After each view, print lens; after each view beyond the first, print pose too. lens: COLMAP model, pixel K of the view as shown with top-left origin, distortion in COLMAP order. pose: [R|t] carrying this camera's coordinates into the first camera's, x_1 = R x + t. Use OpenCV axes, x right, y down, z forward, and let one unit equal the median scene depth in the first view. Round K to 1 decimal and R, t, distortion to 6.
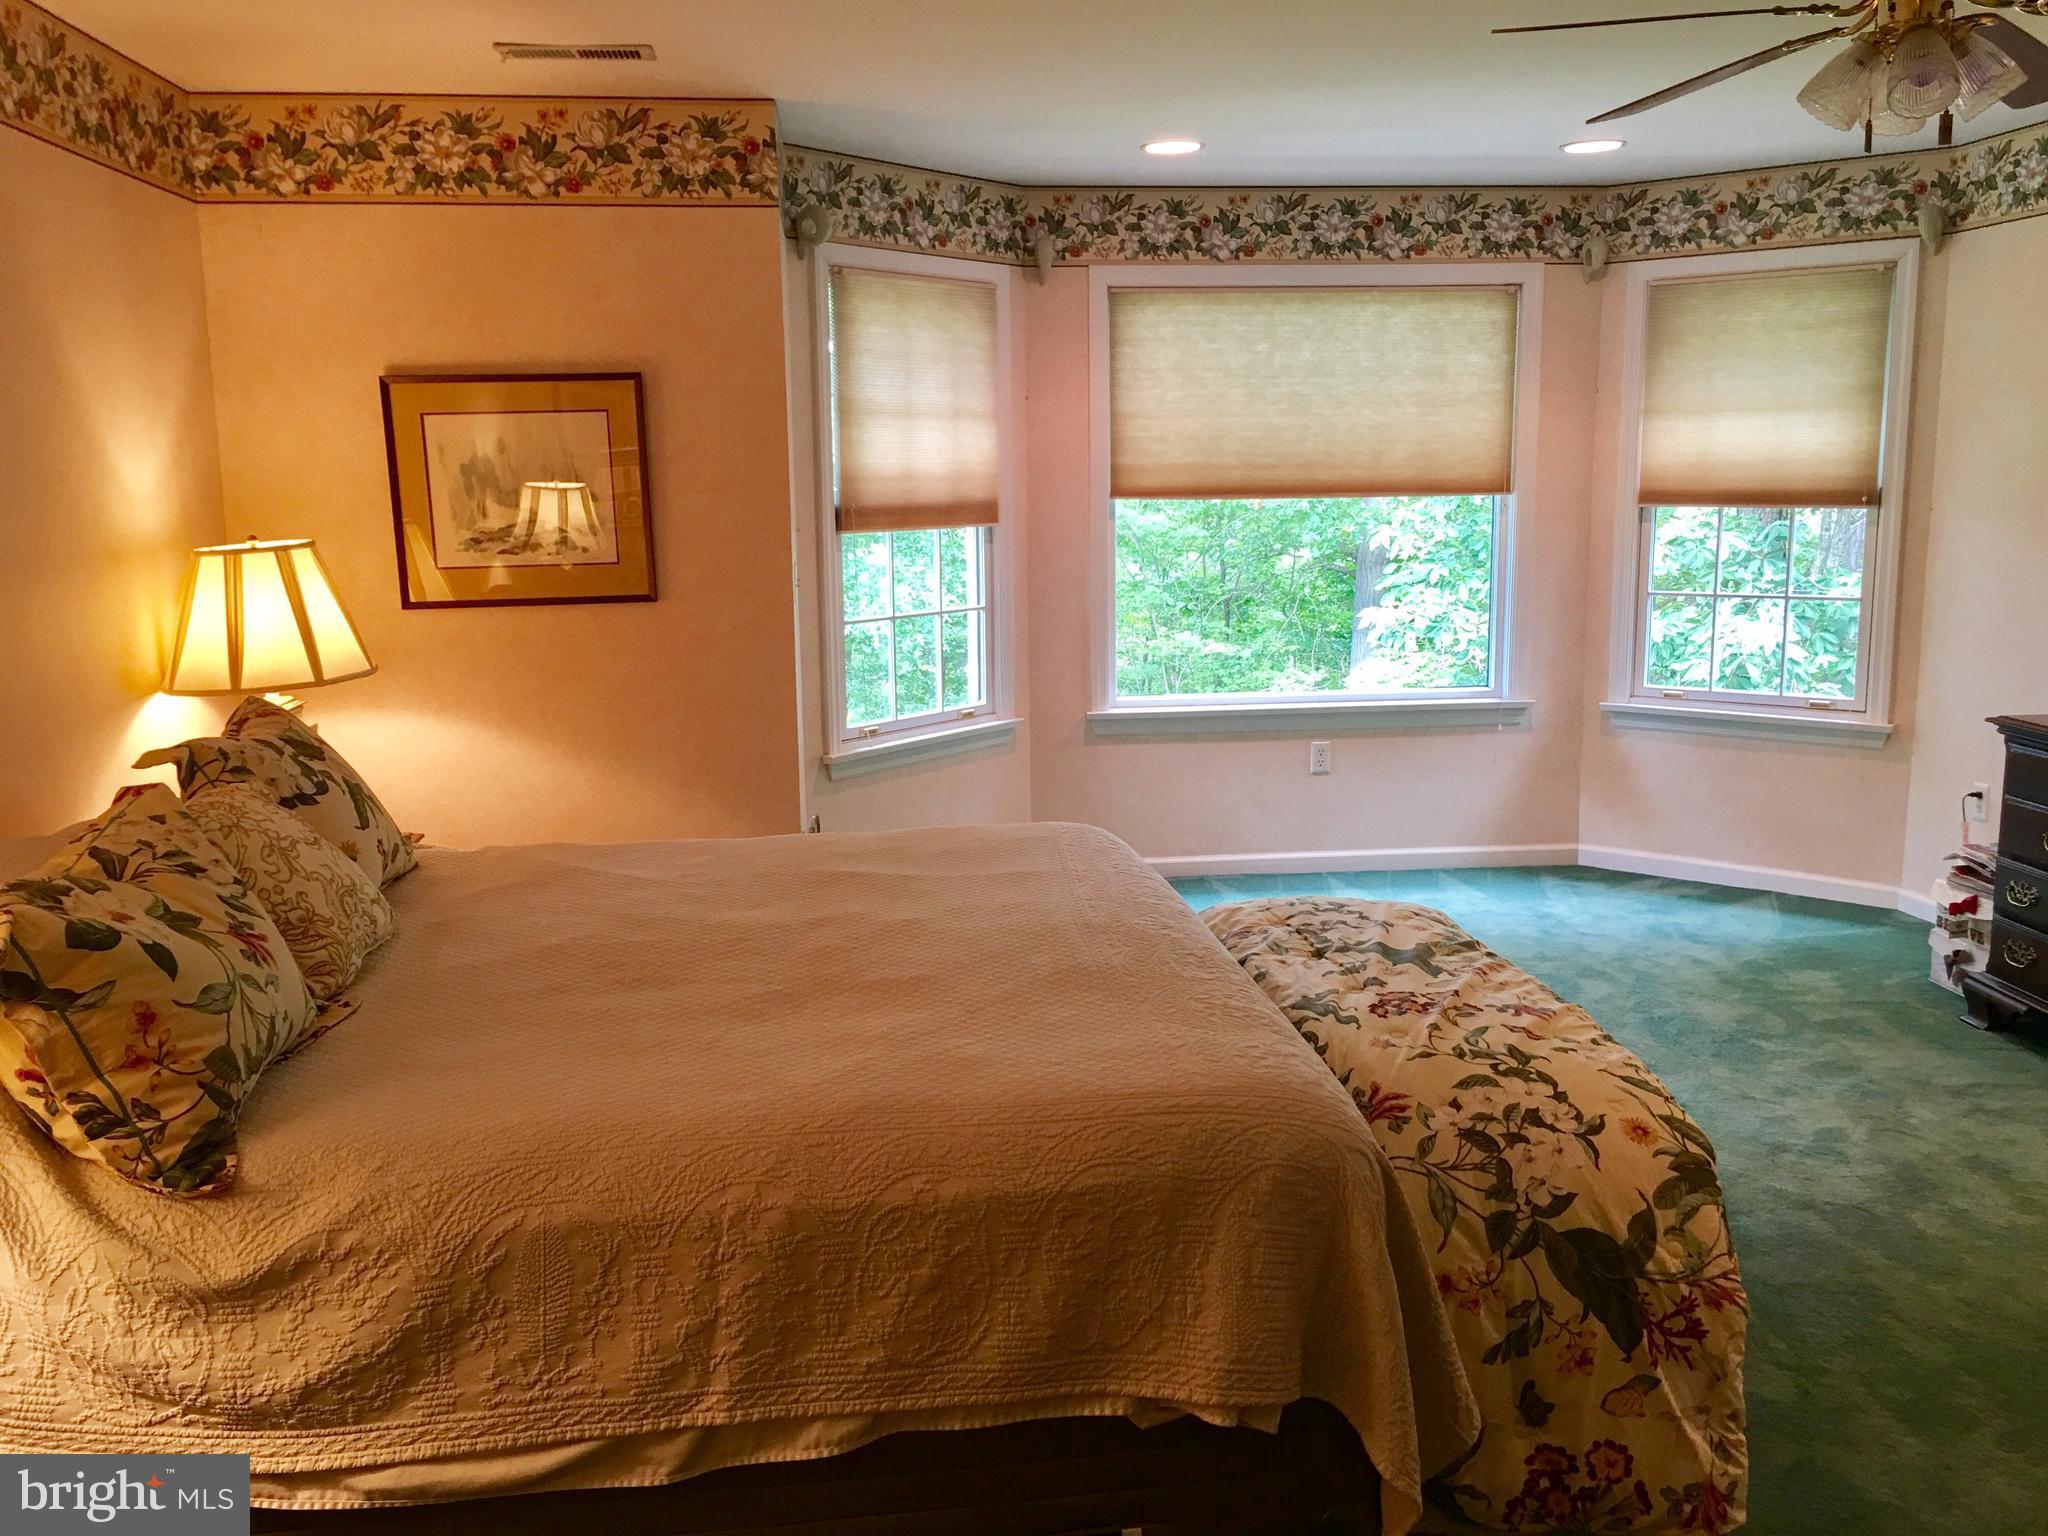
lens RADIAL K [[1725.7, 0, 1012.7], [0, 1725.7, 753.9], [0, 0, 1]] dist [0.076111, -0.094003]
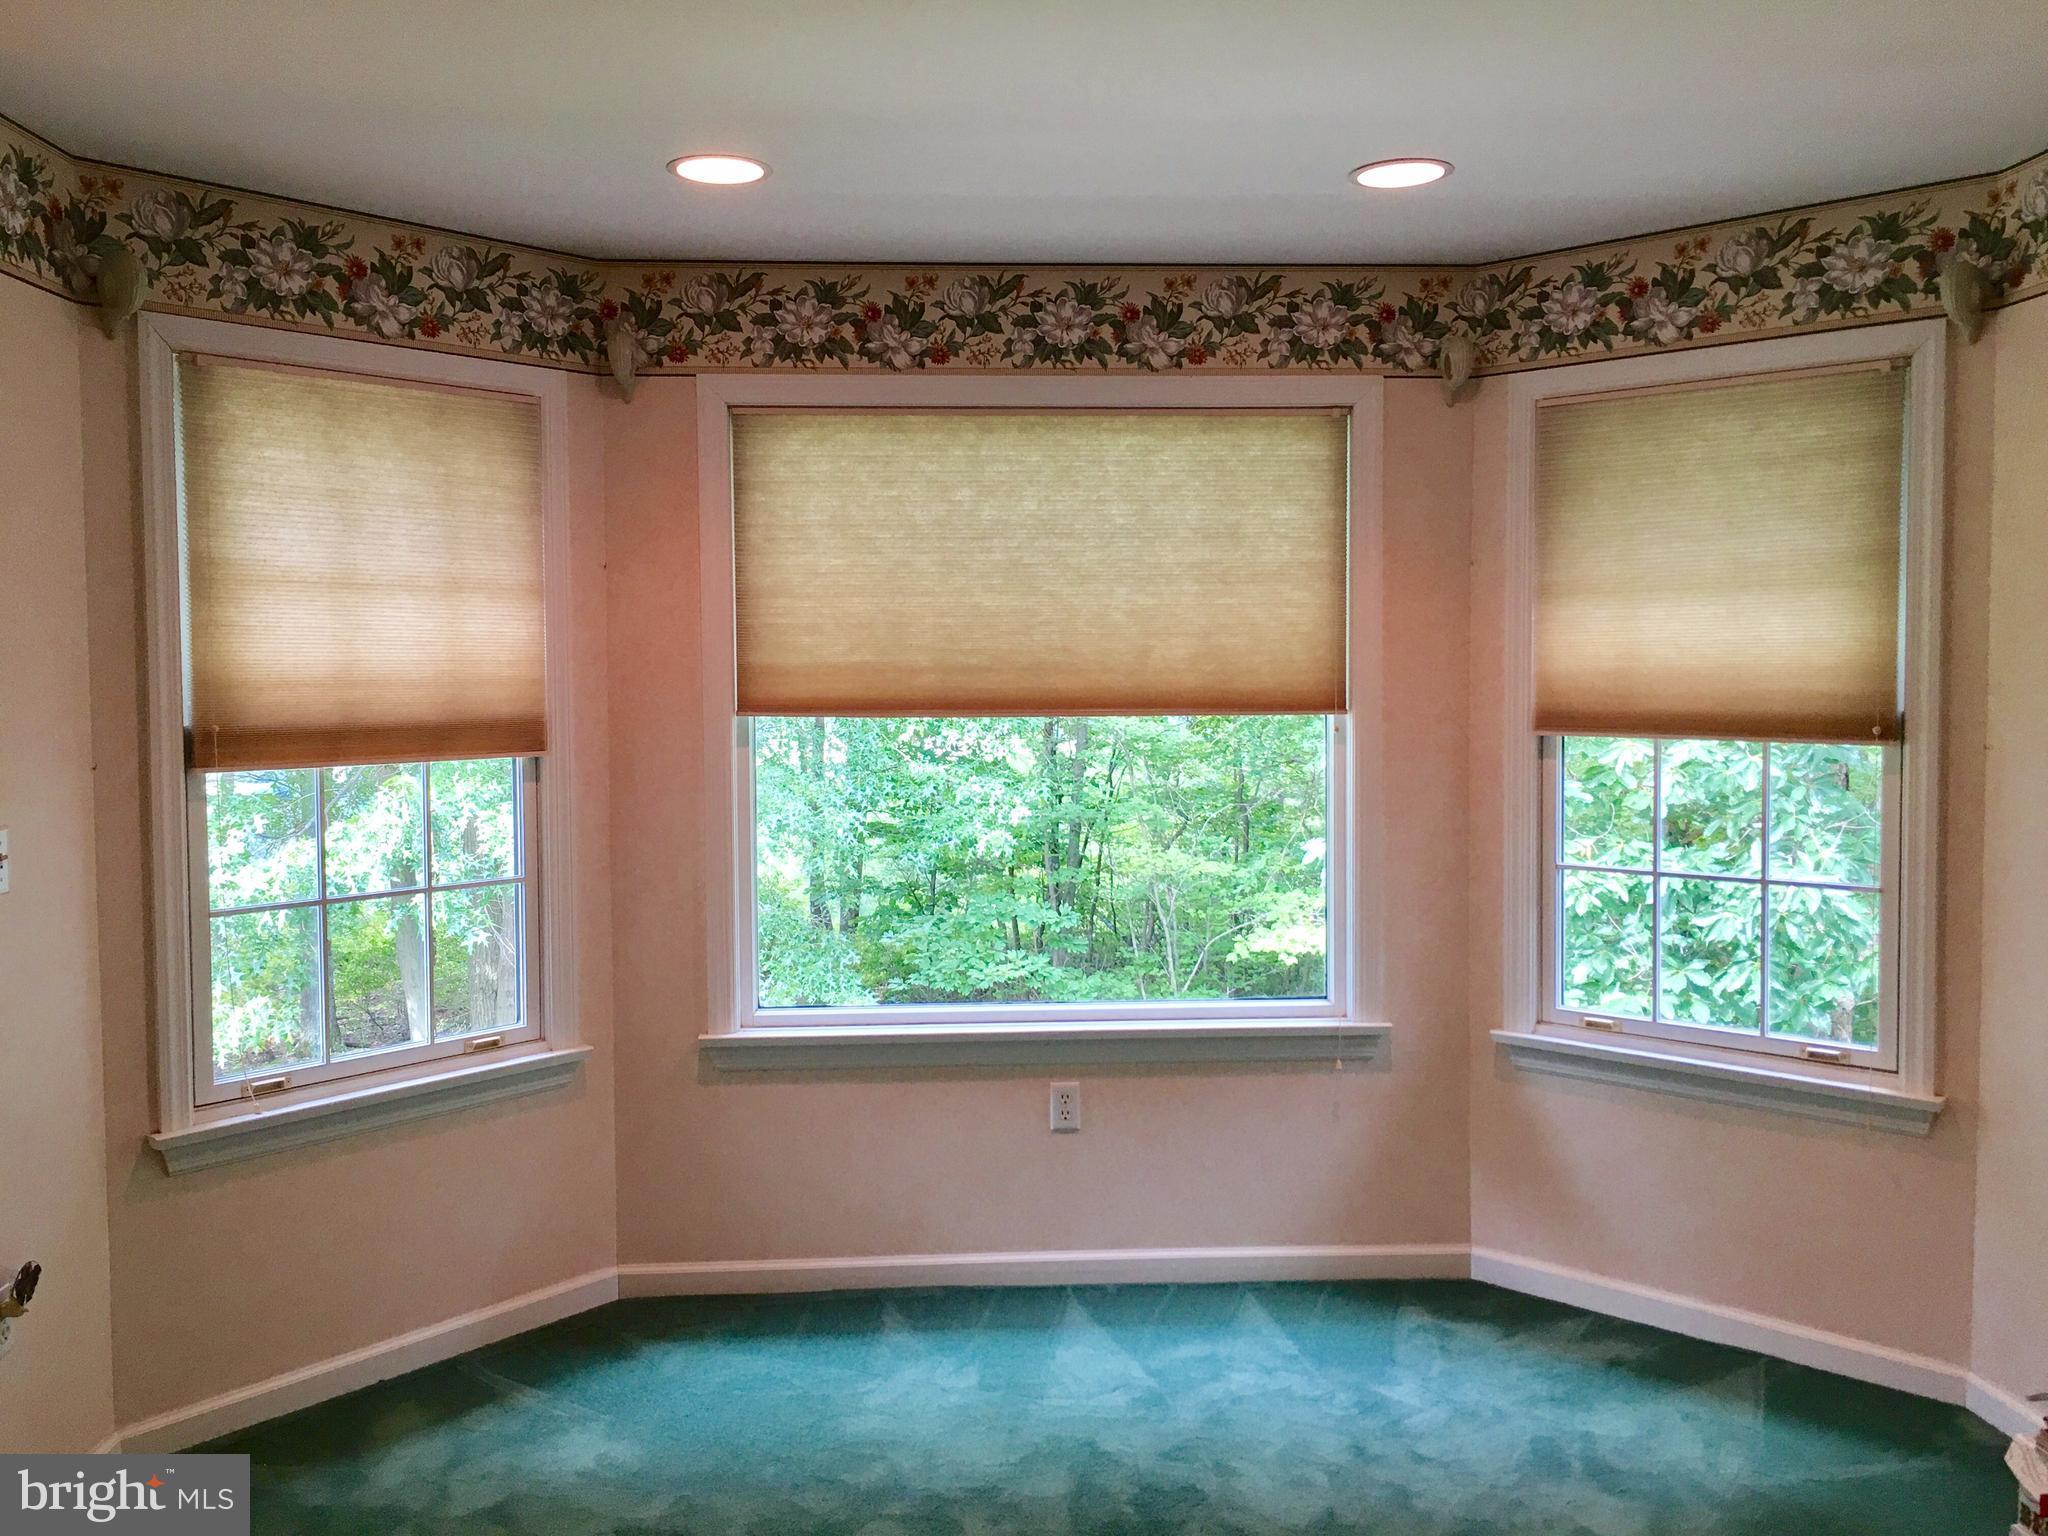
lens RADIAL K [[1725.7, 0, 1016.2], [0, 1725.7, 757.8], [0, 0, 1]] dist [0.076111, -0.094003]
pose [[0.998676, 0.008361, -0.050755, 0.253979], [-0.013873, 0.993918, -0.109244, -0.076318], [0.049533, 0.109804, 0.992718, 0.439765]]
